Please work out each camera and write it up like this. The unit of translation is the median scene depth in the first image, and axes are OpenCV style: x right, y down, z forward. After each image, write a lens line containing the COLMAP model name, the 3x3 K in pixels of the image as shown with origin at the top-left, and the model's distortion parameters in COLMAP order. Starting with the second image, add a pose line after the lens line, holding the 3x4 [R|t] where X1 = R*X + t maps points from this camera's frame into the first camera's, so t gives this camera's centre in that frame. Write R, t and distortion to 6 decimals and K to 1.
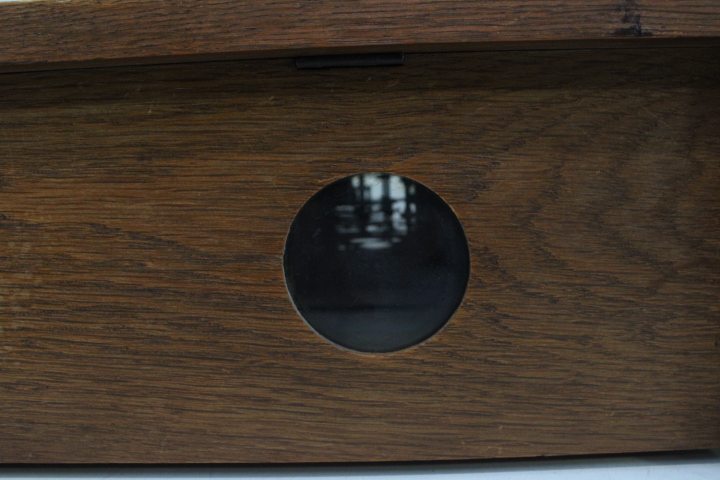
lens RADIAL K [[735.1, 0, 358.8], [0, 735.1, 239.4], [0, 0, 1]] dist [-0.101743, 0.000000]
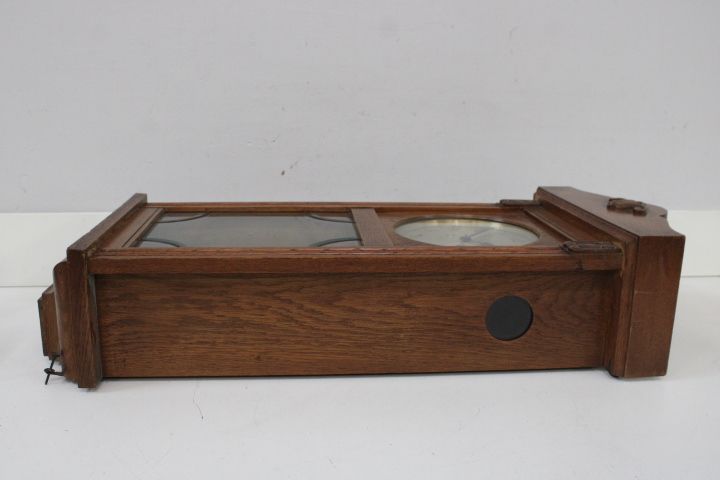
lens RADIAL K [[735.1, 0, 360.9], [0, 735.1, 239.9], [0, 0, 1]] dist [-0.101743, 0.000000]
pose [[0.991518, 0.020733, 0.128309, -1.208874], [-0.034834, 0.993469, 0.108654, -0.740039], [-0.125218, -0.112202, 0.985764, -2.526529]]
